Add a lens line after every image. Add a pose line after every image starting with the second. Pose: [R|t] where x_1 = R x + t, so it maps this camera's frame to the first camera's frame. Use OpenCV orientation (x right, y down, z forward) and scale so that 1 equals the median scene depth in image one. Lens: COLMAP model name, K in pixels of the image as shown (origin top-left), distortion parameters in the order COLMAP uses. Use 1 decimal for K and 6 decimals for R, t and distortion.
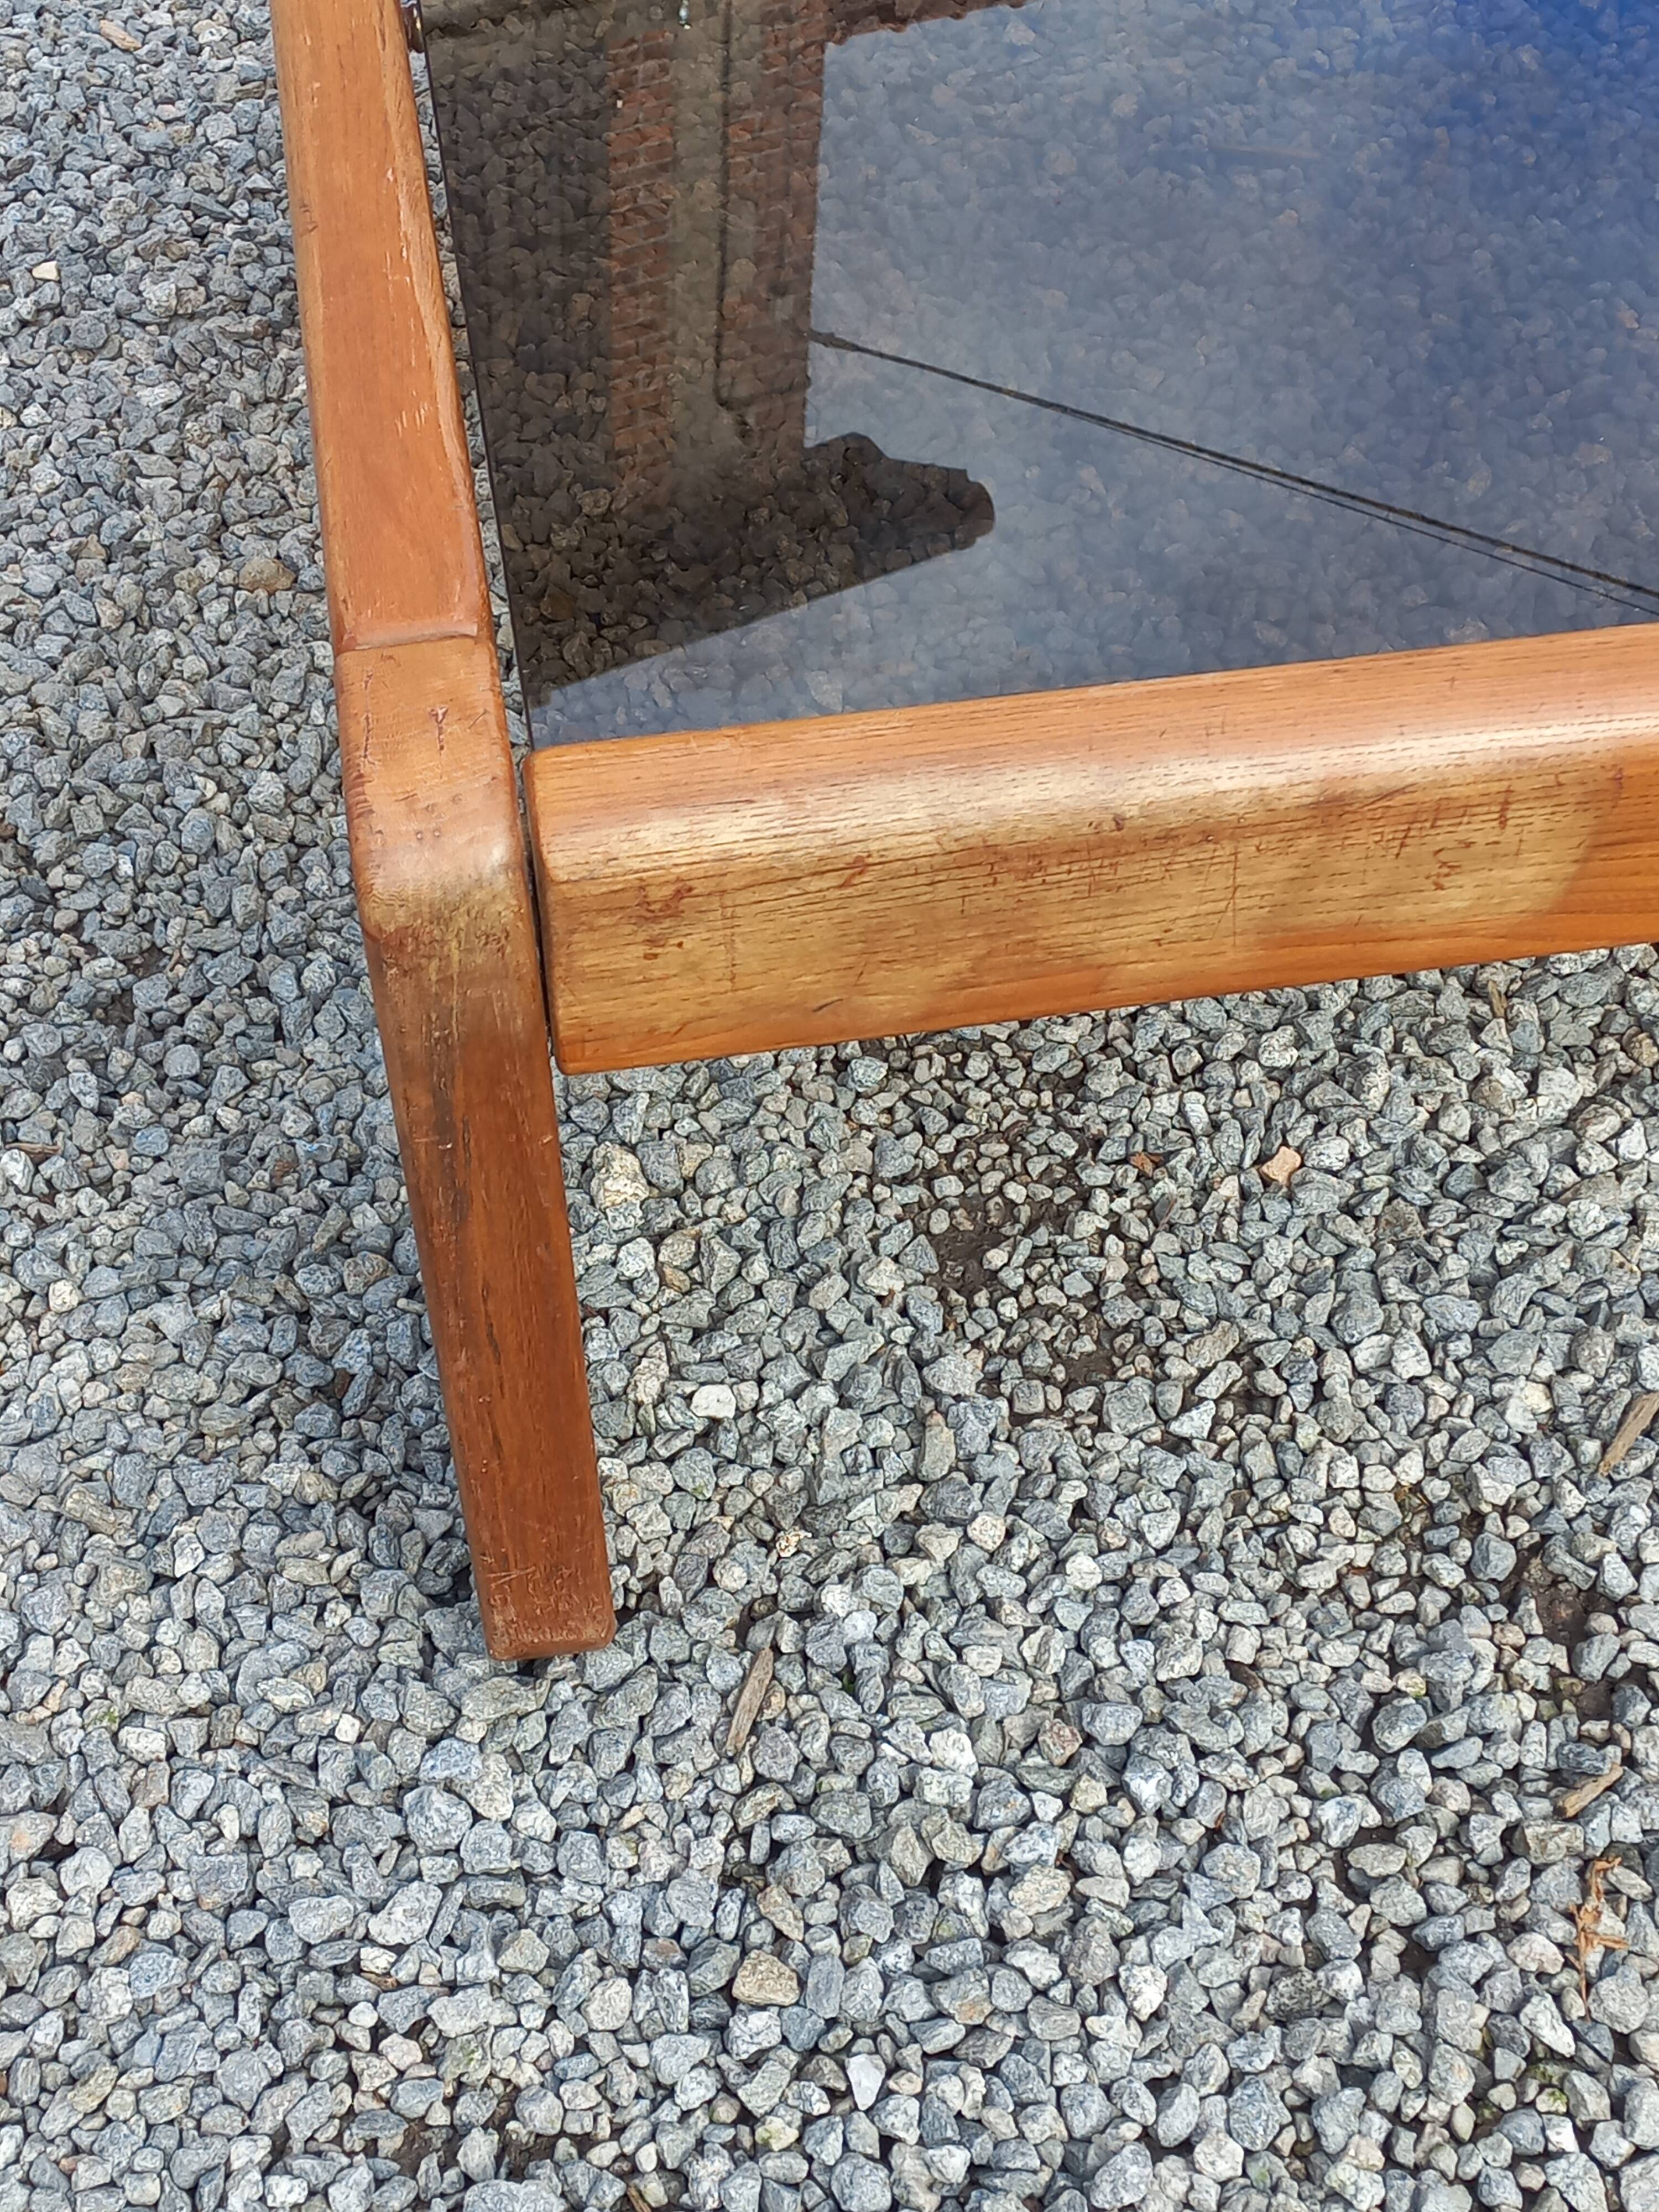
lens RADIAL K [[3124.9, 0, 829.7], [0, 3124.9, 1092.6], [0, 0, 1]] dist [0.084804, 0.000000]
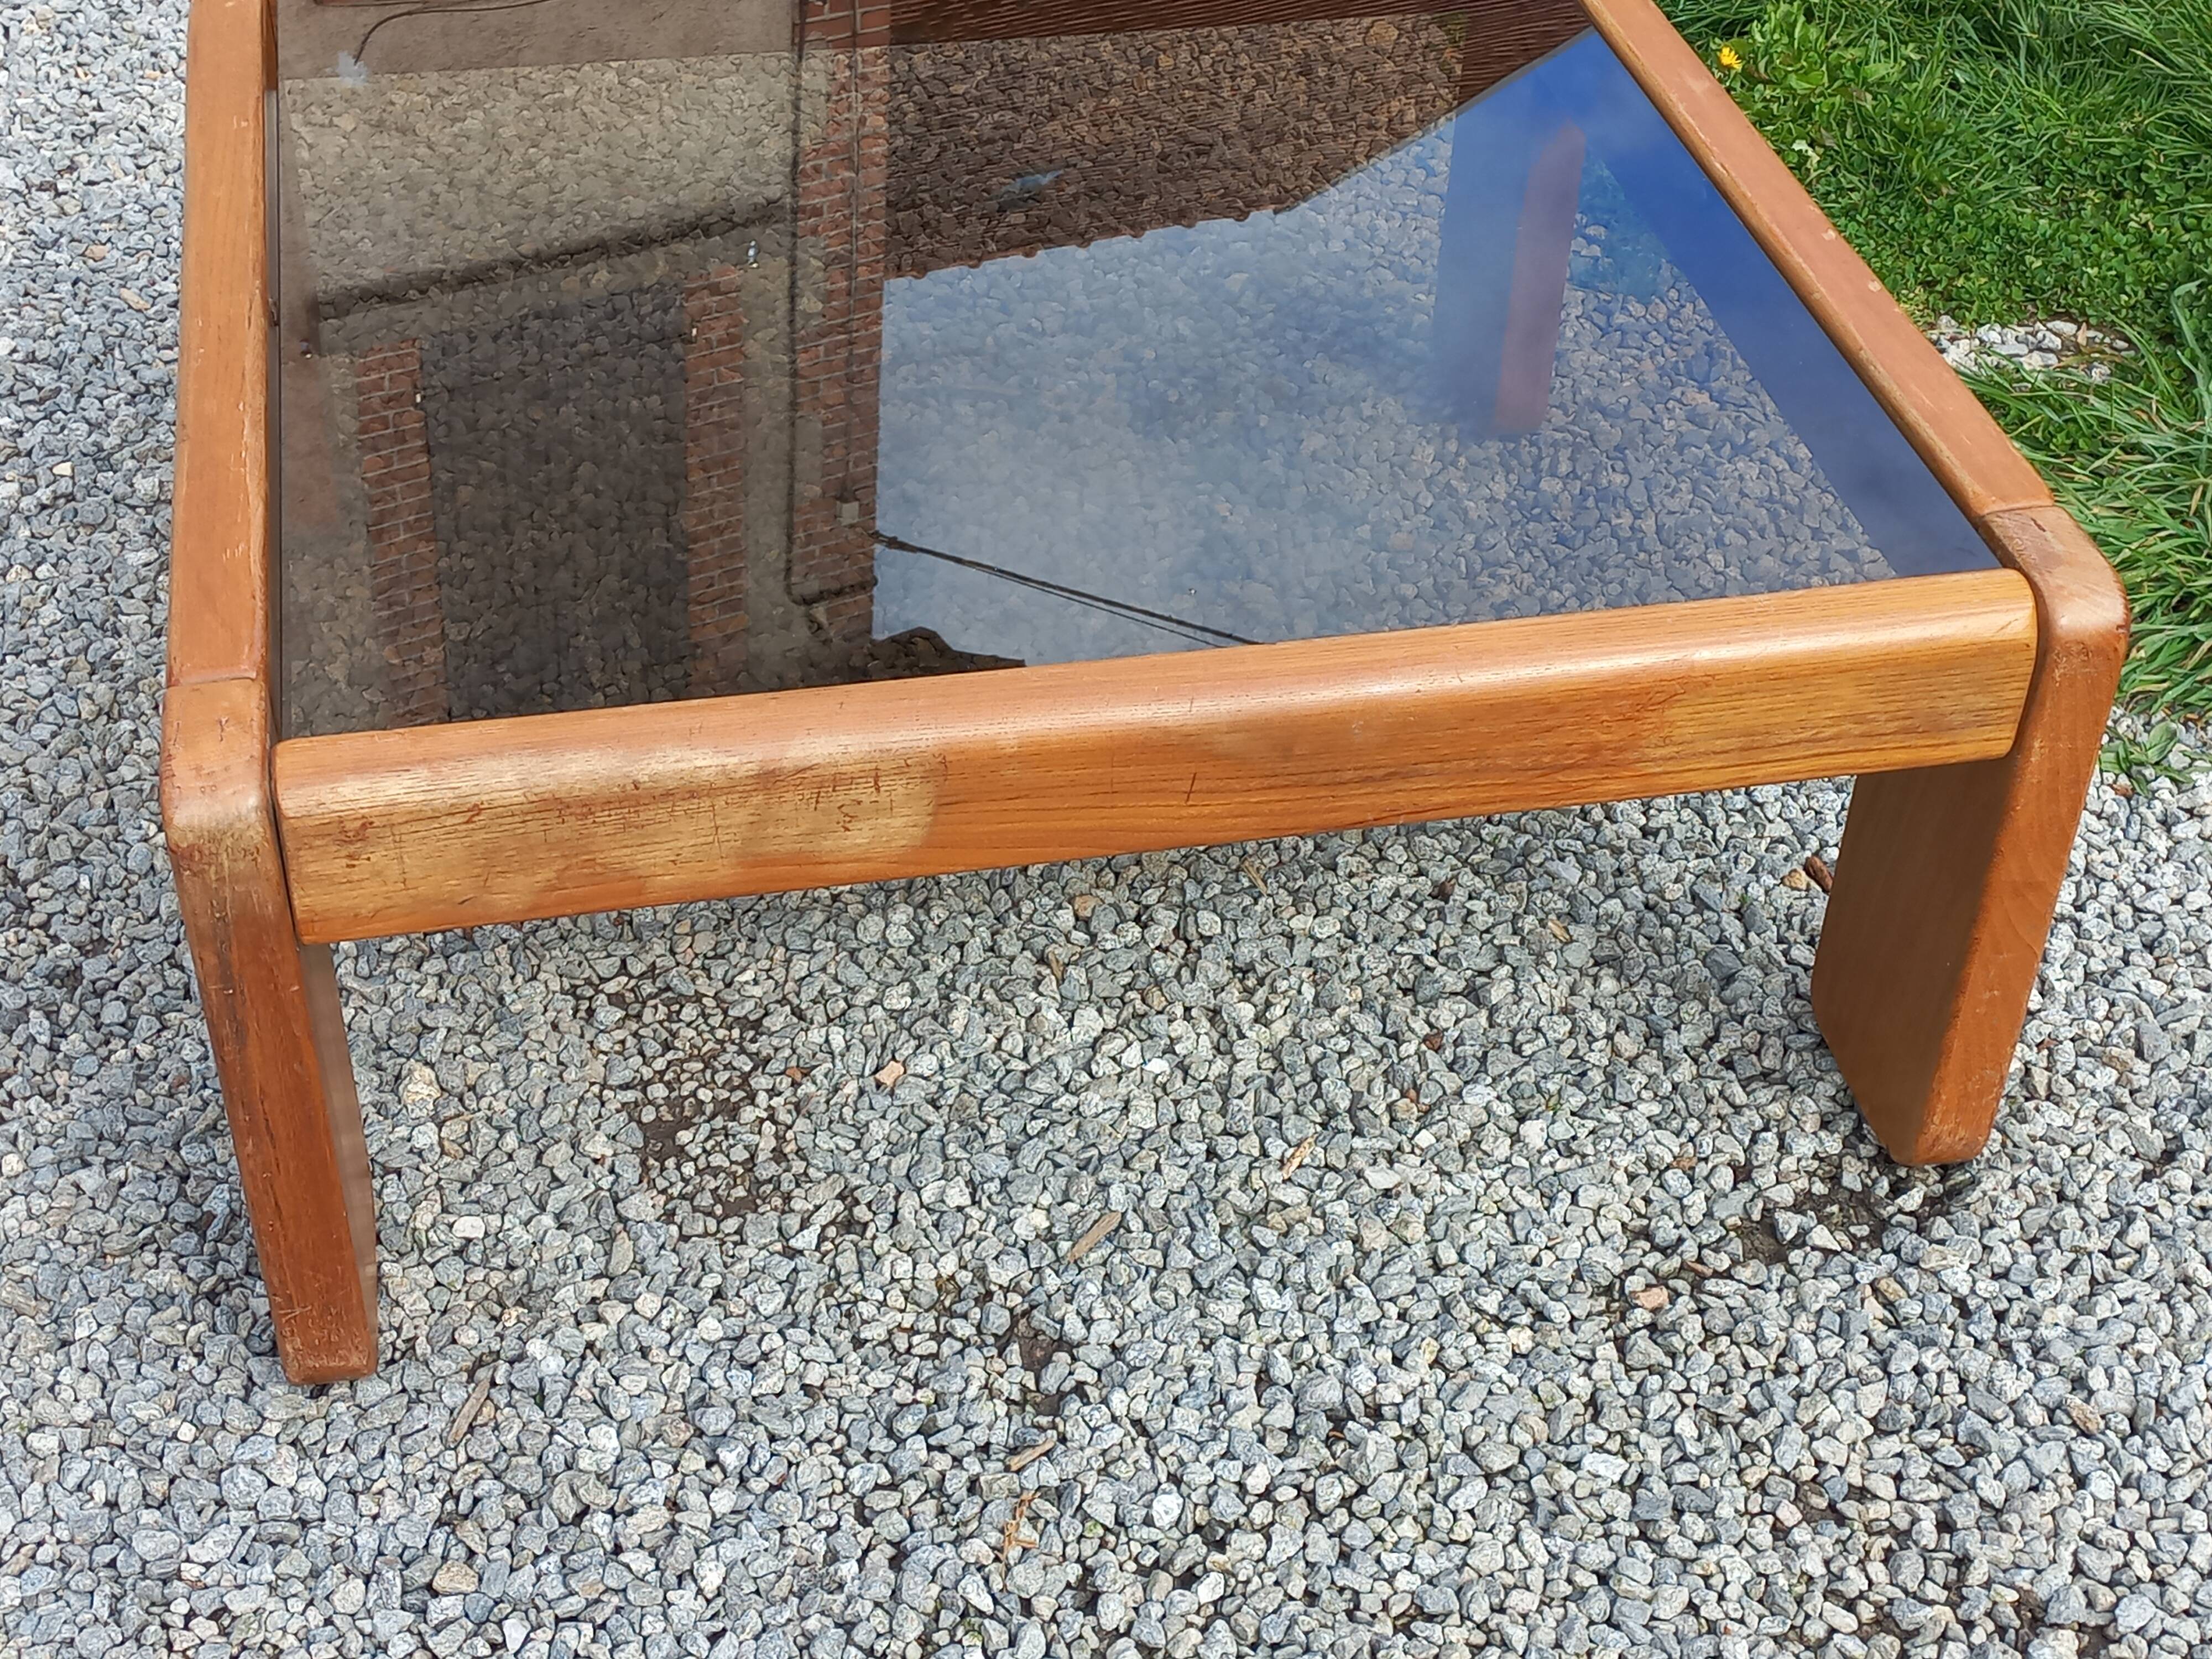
lens RADIAL K [[3124.9, 0, 1103.8], [0, 3124.9, 832.1], [0, 0, 1]] dist [0.084804, 0.000000]
pose [[0.998870, -0.002293, 0.047466, 0.191493], [0.009081, 0.989639, -0.143291, 0.131656], [-0.046646, 0.143560, 0.988542, -0.481829]]
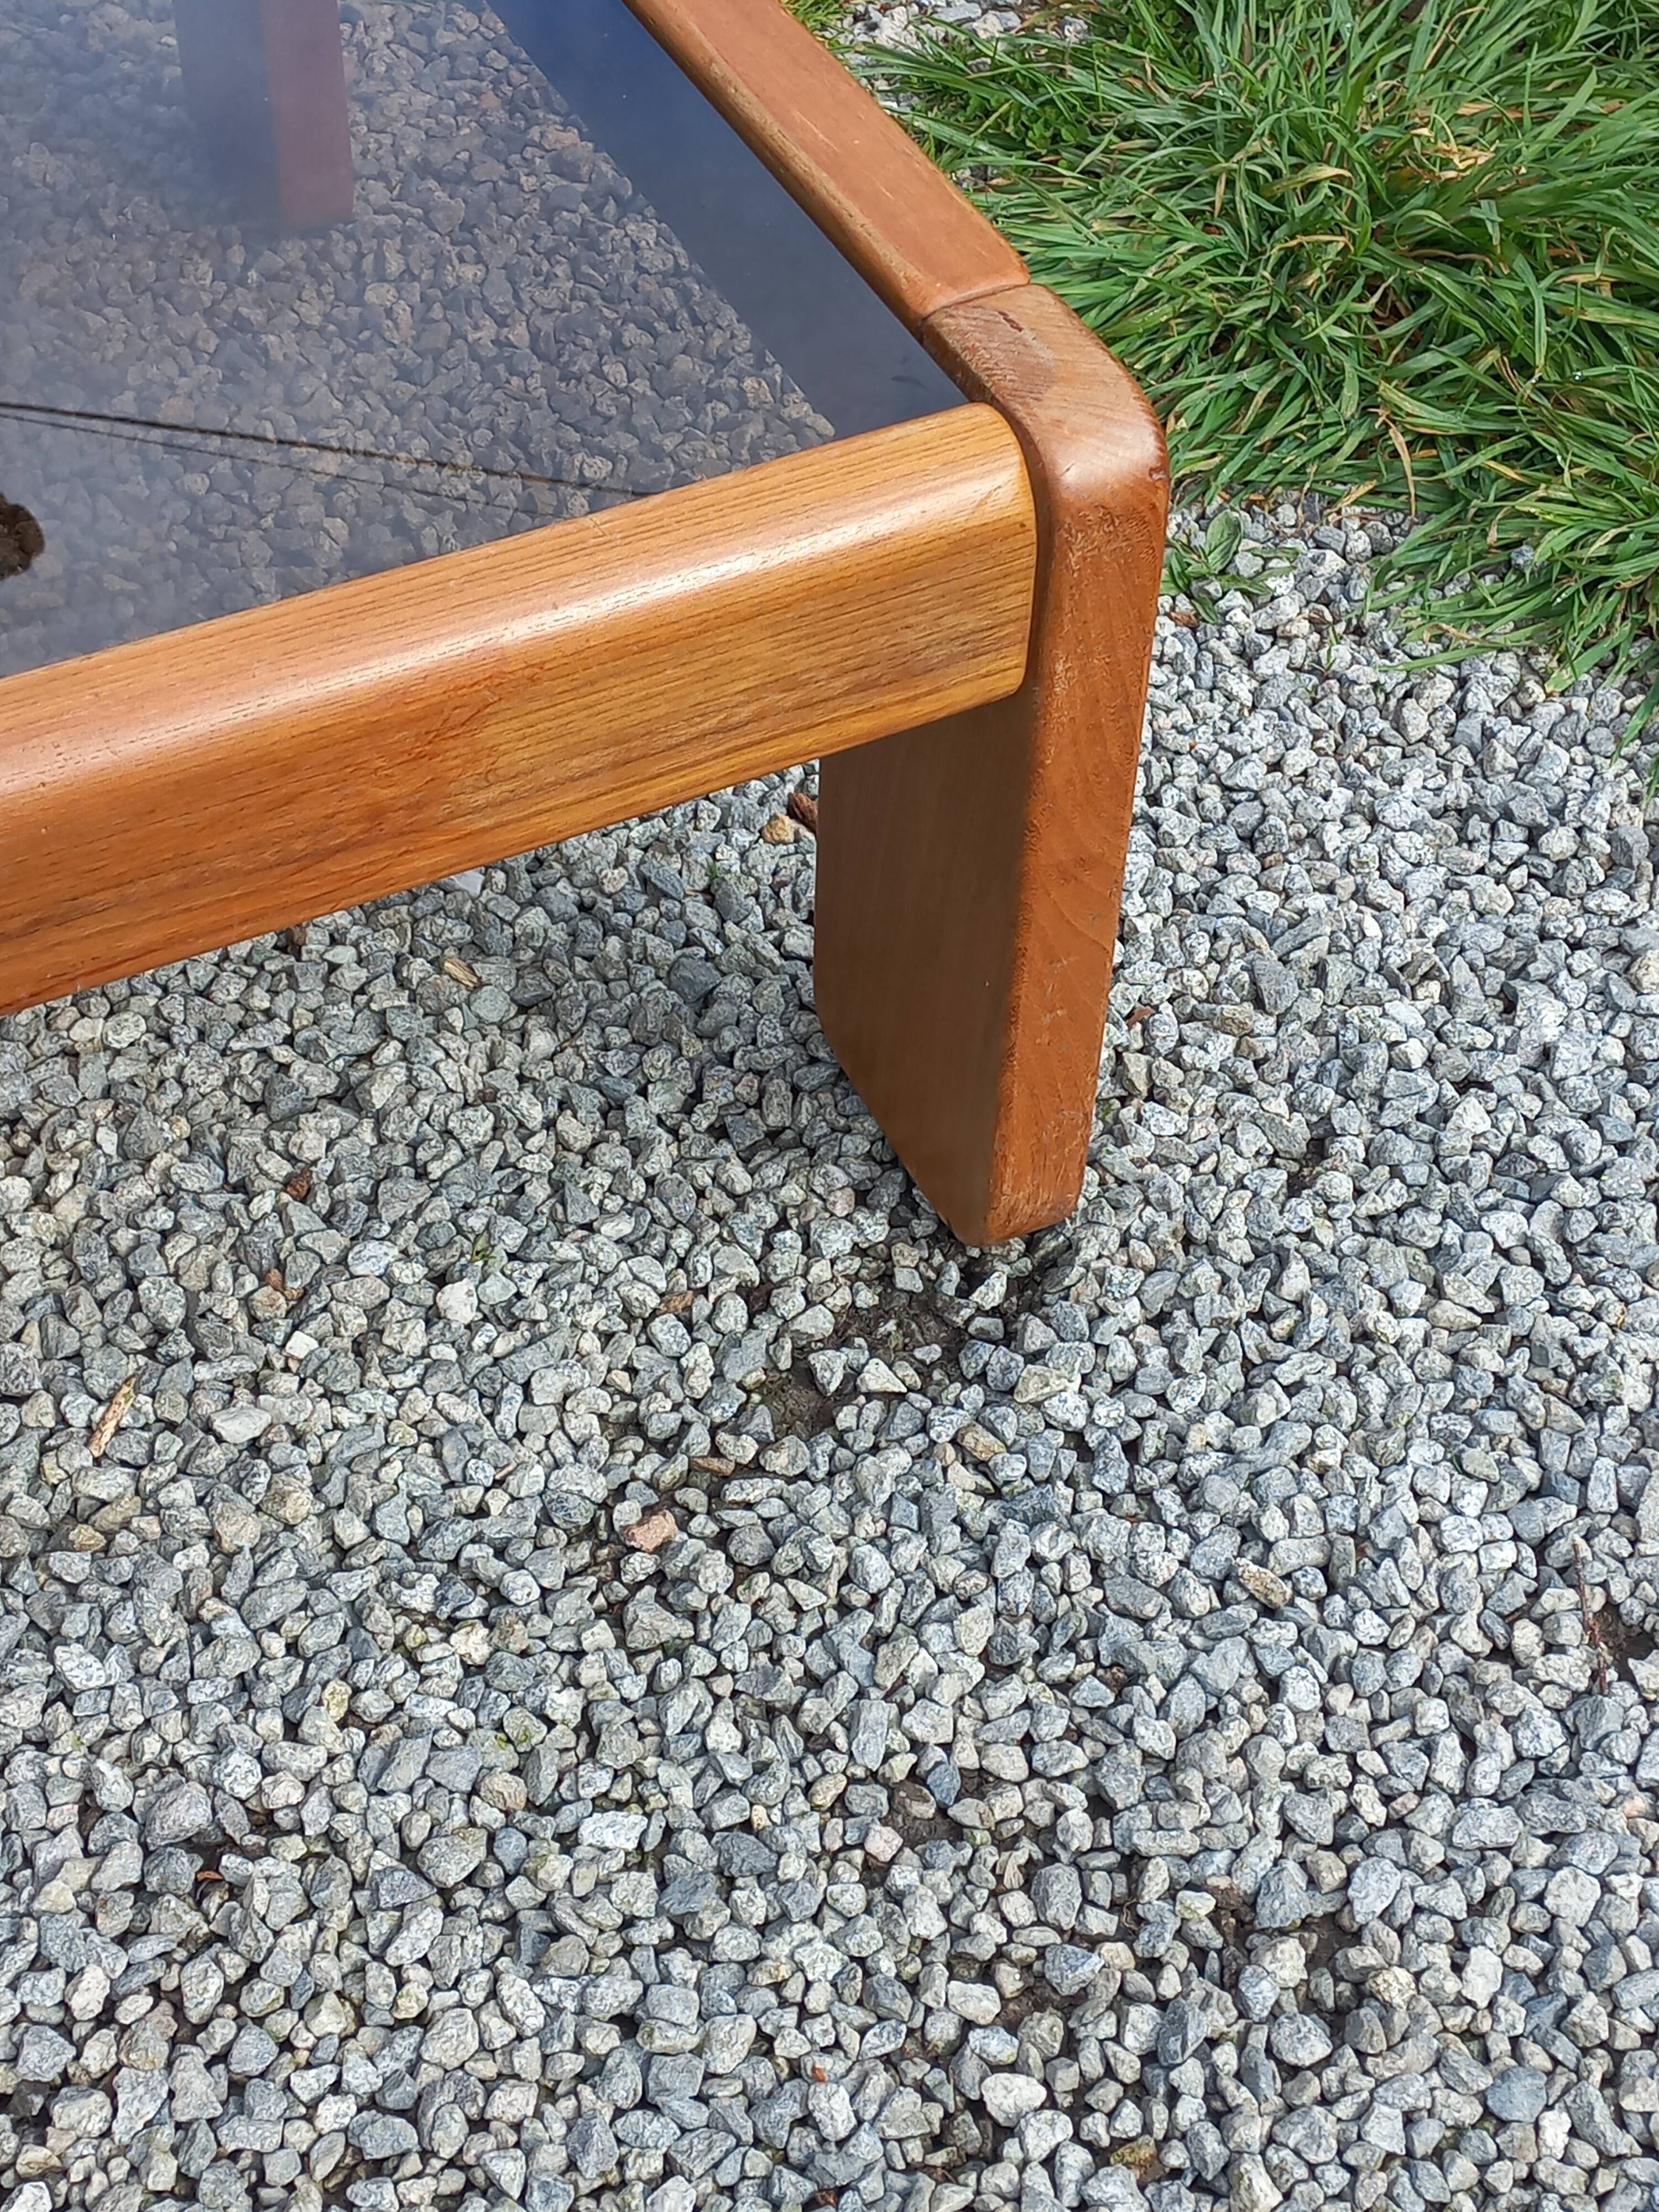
lens RADIAL K [[3124.9, 0, 819.8], [0, 3124.9, 1115.7], [0, 0, 1]] dist [0.084804, 0.000000]
pose [[0.955572, -0.204089, 0.212675, 0.382939], [0.199457, 0.978952, 0.043246, -0.026006], [-0.217025, 0.001095, 0.976166, -0.001094]]
